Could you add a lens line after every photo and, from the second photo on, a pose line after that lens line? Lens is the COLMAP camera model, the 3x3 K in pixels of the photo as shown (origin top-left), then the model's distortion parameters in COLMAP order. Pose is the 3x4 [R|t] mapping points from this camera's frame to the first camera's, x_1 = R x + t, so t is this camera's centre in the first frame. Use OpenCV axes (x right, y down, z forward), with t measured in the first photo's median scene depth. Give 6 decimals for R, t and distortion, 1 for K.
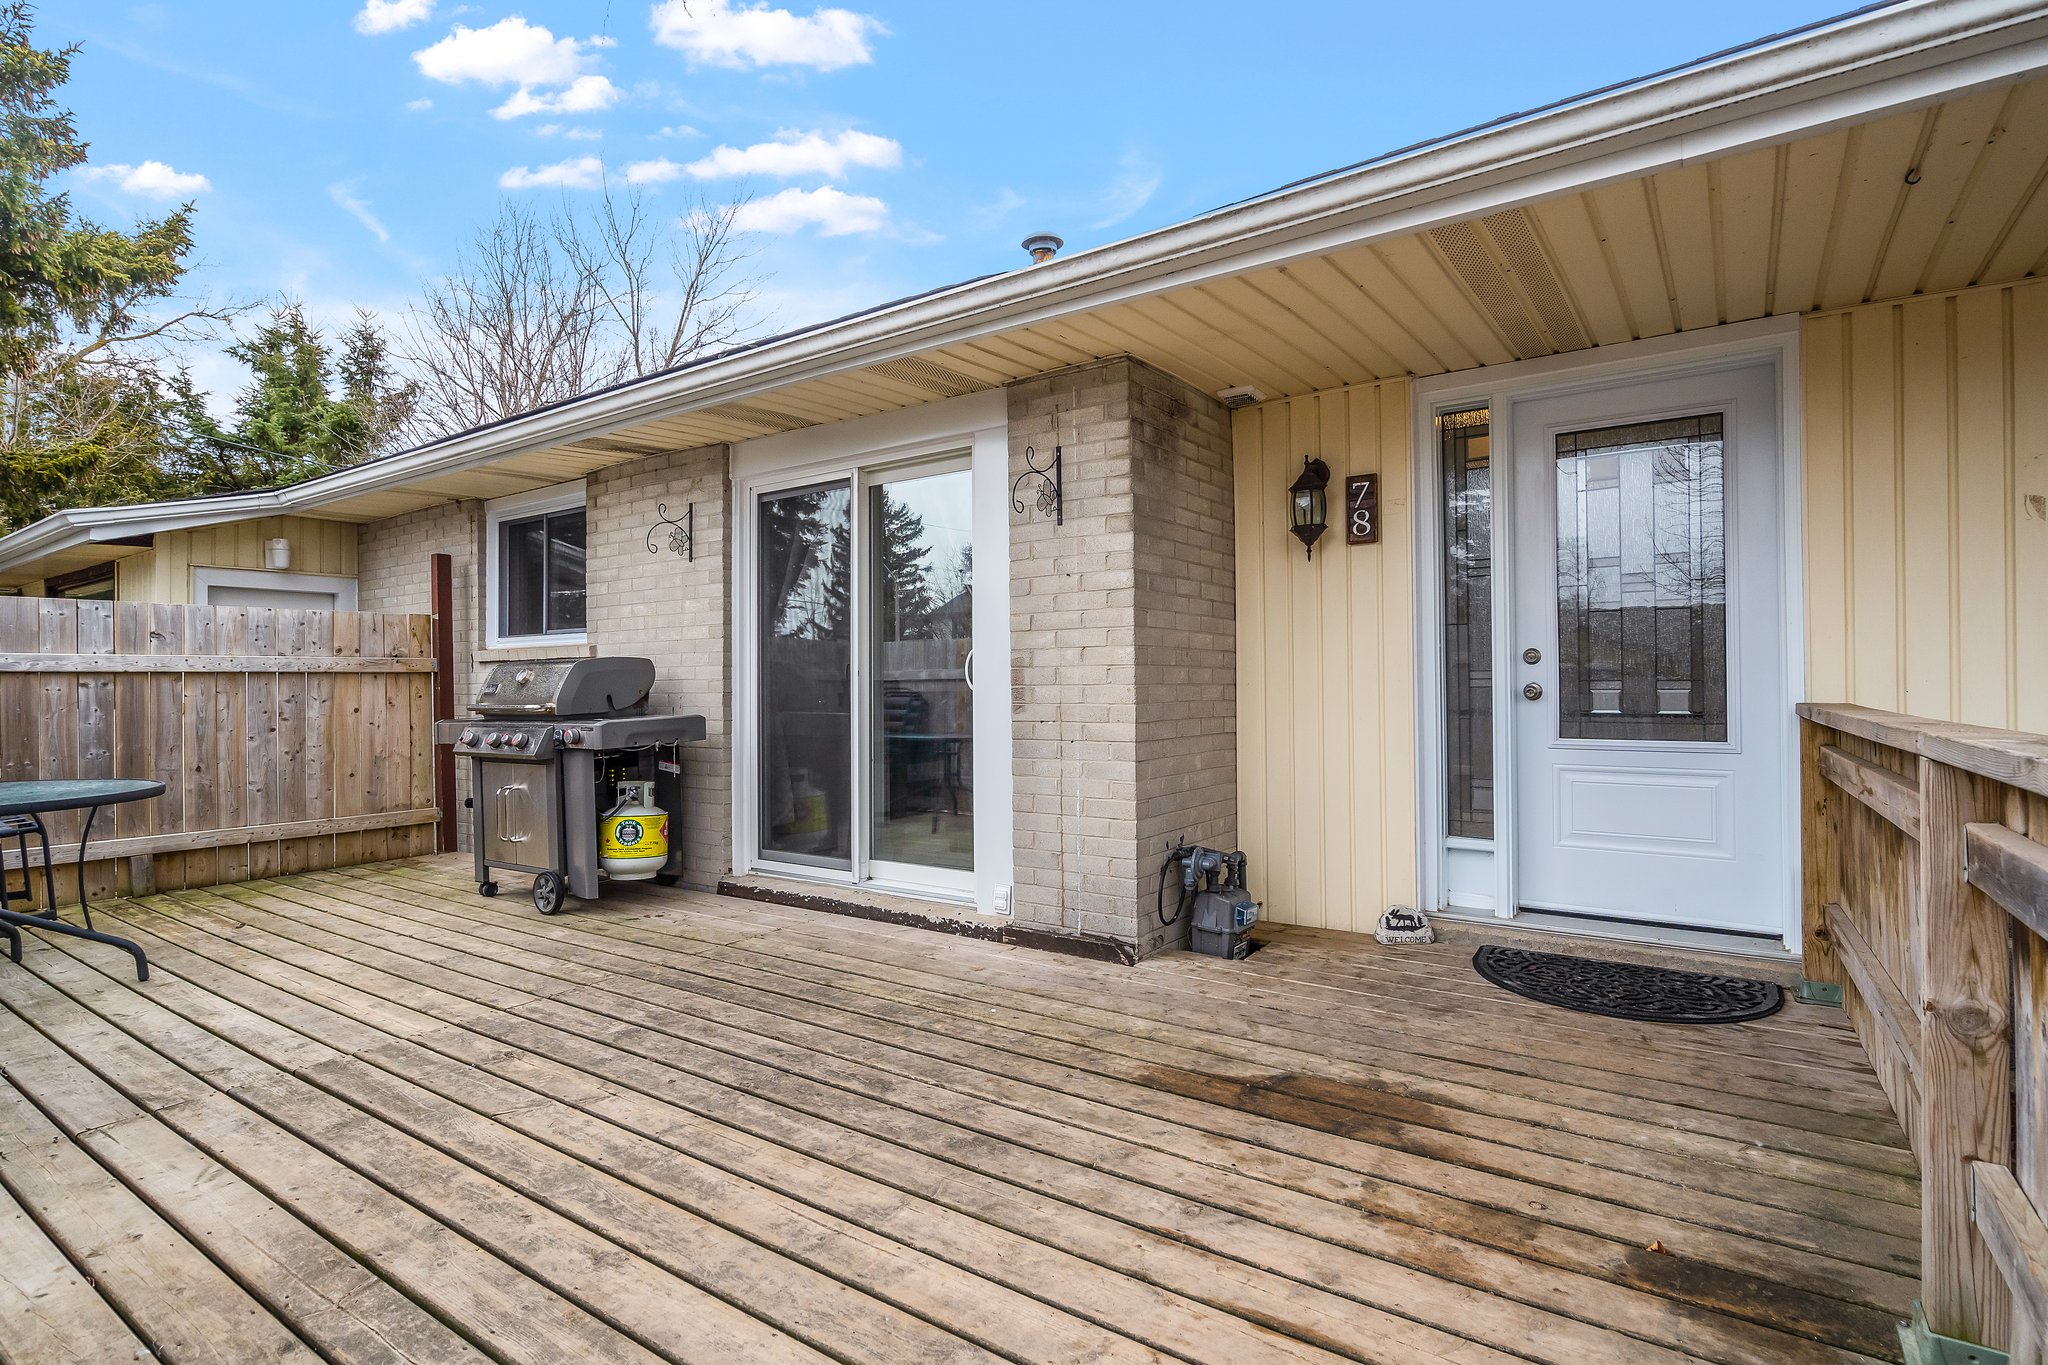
lens RADIAL K [[961.3, 0, 1018.1], [0, 961.3, 642.8], [0, 0, 1]] dist [-0.009467, 0.002316]
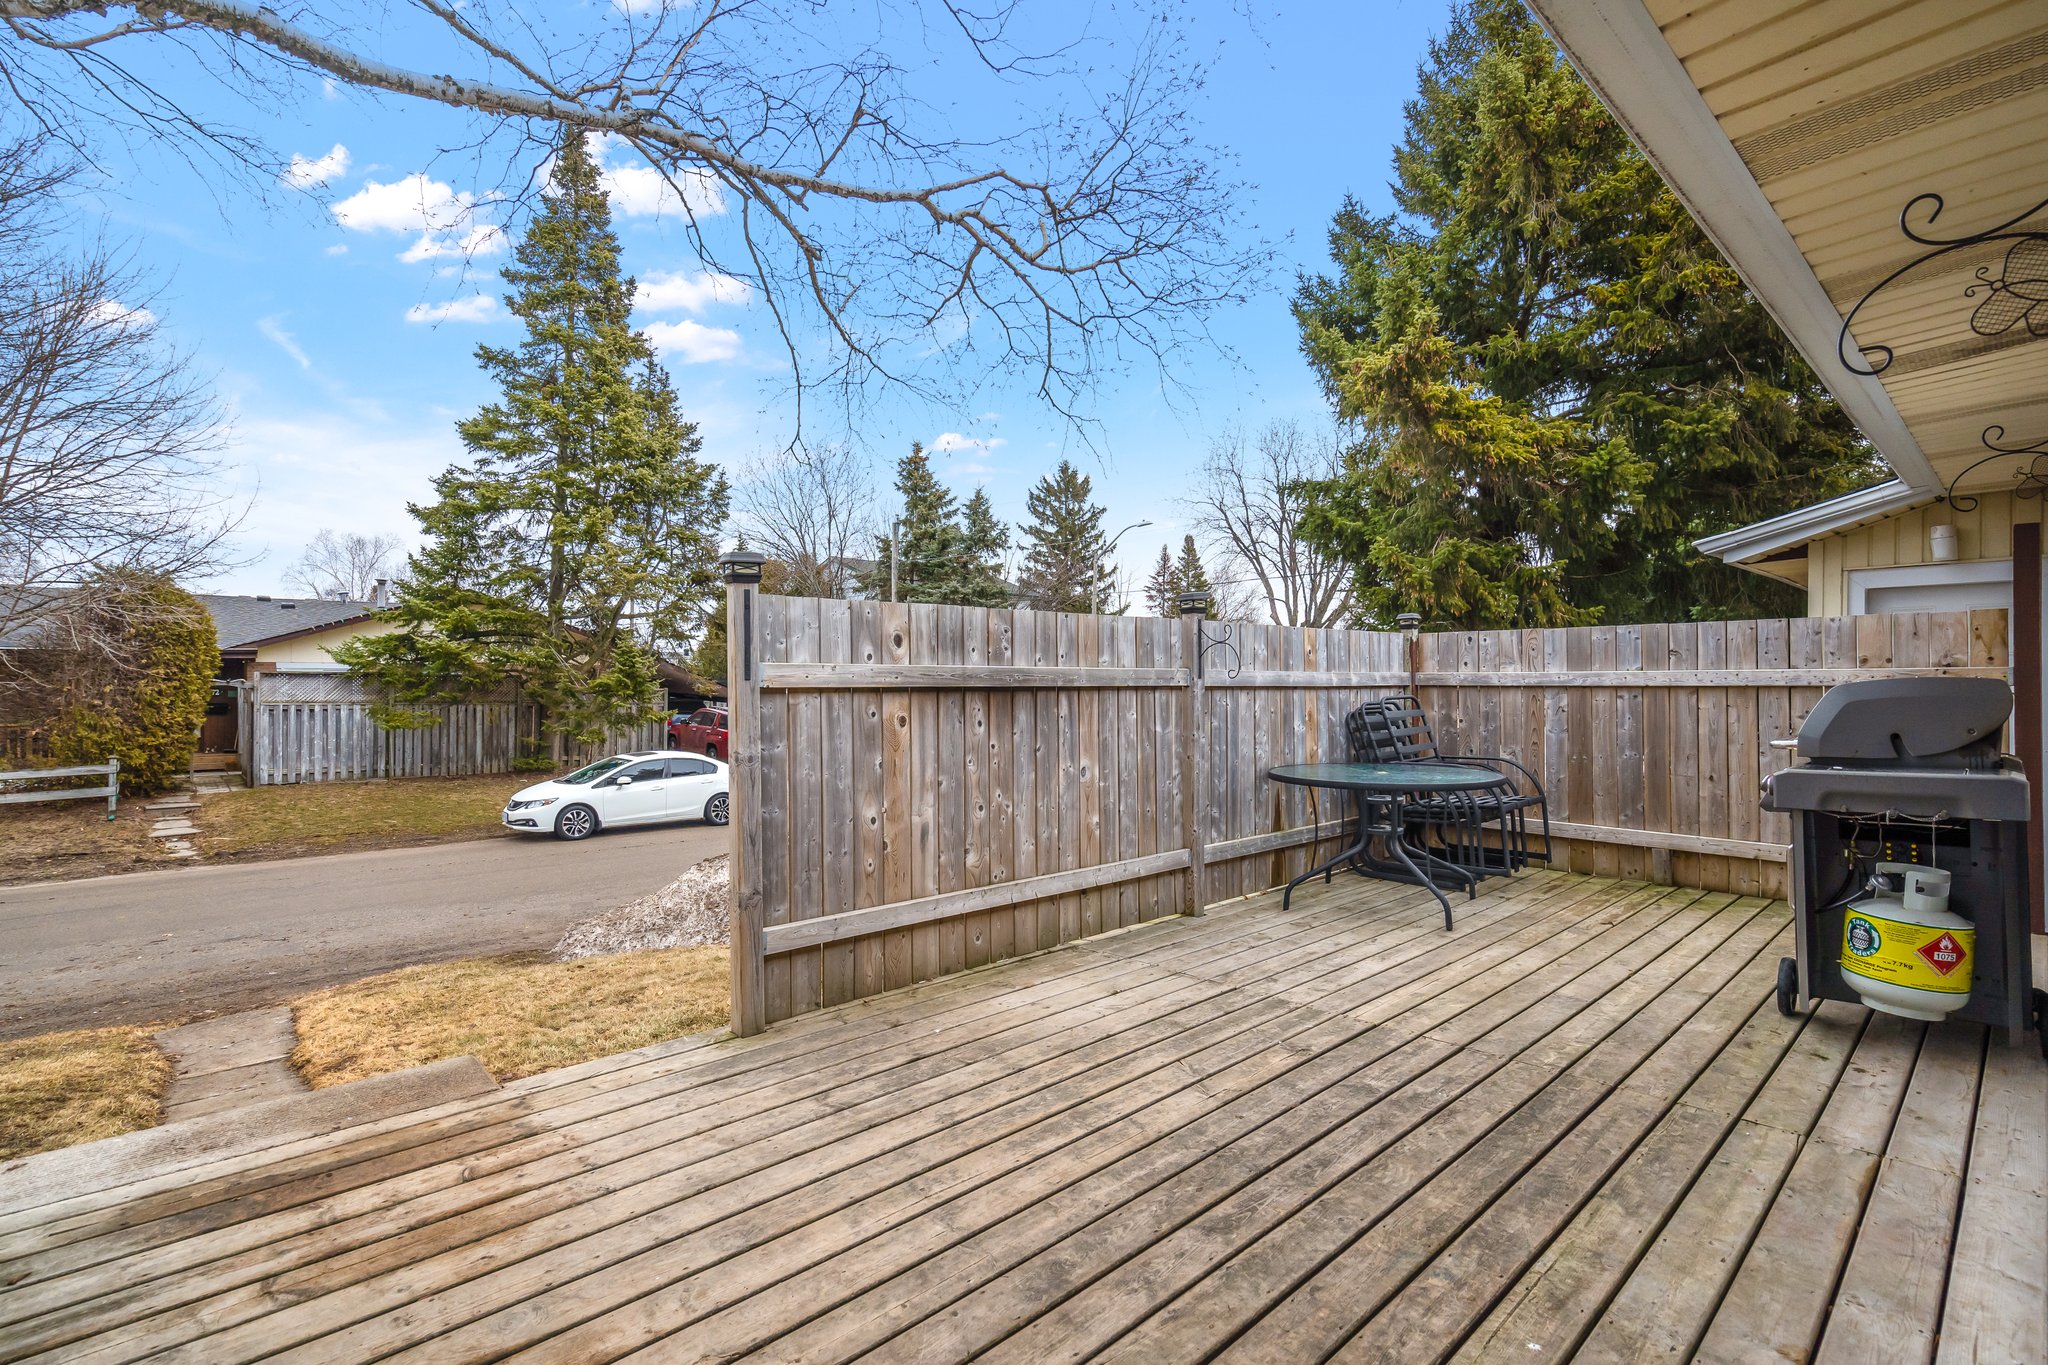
lens RADIAL K [[961.3, 0, 1019.4], [0, 961.3, 673.5], [0, 0, 1]] dist [-0.009467, 0.002316]
pose [[-0.221491, 0.003570, -0.975156, 0.606646], [0.050087, 0.998715, -0.007720, -0.024179], [0.973875, -0.050553, -0.221385, 0.877436]]
